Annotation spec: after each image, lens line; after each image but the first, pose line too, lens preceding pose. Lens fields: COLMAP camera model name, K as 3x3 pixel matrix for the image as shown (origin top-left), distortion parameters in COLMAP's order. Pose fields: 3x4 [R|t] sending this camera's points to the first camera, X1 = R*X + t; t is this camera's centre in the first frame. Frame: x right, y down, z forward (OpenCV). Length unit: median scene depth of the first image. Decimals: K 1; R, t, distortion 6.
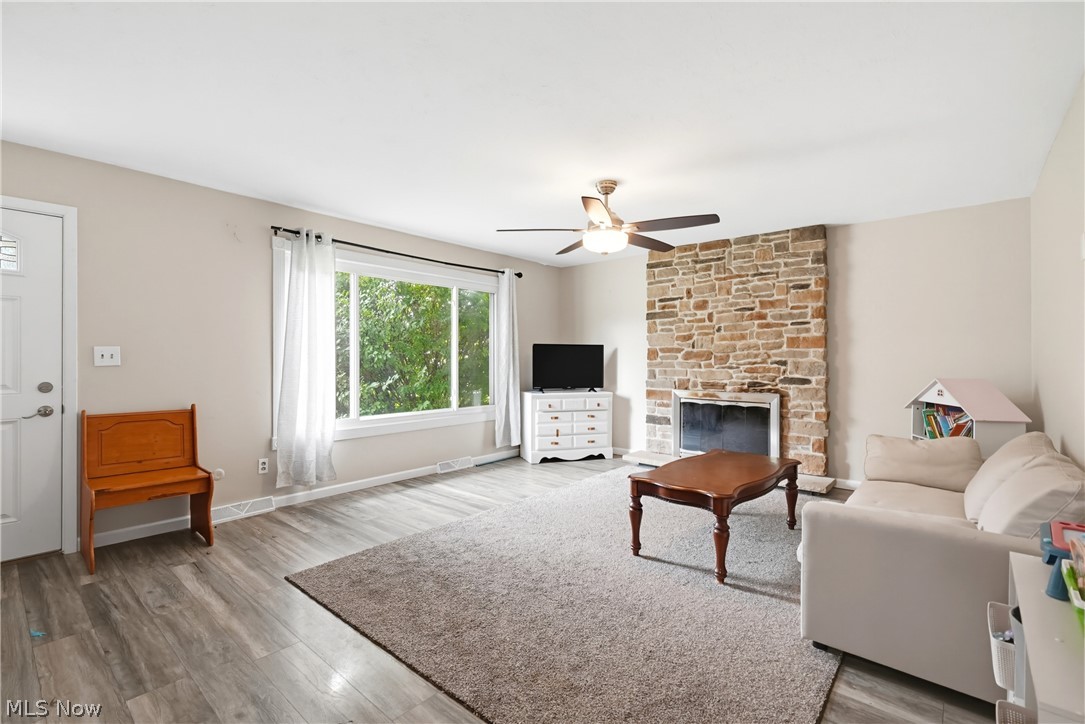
lens RADIAL K [[490.0, 0, 539.5], [0, 490.0, 355.8], [0, 0, 1]] dist [-0.000636, 0.000278]
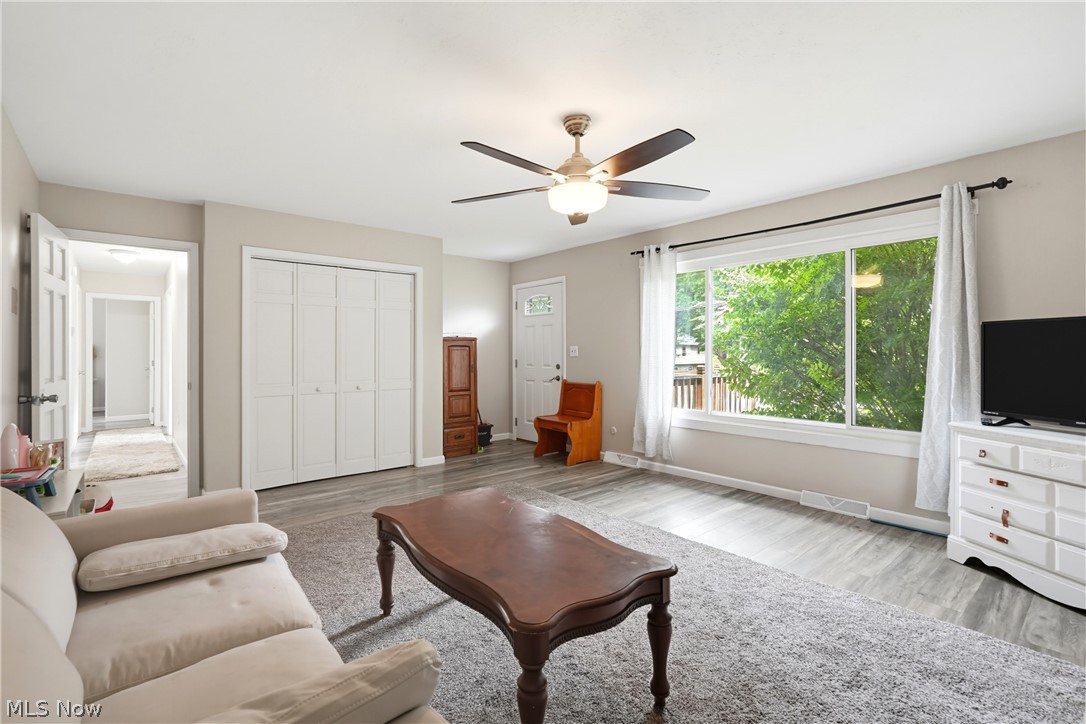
lens RADIAL K [[490.4, 0, 540.0], [0, 490.4, 355.8], [0, 0, 1]] dist [-0.000636, 0.000278]
pose [[-0.147996, 0.007233, -0.988961, 0.689012], [0.007660, 0.999952, 0.006167, 0.003340], [0.988958, -0.006662, -0.148045, 0.816295]]
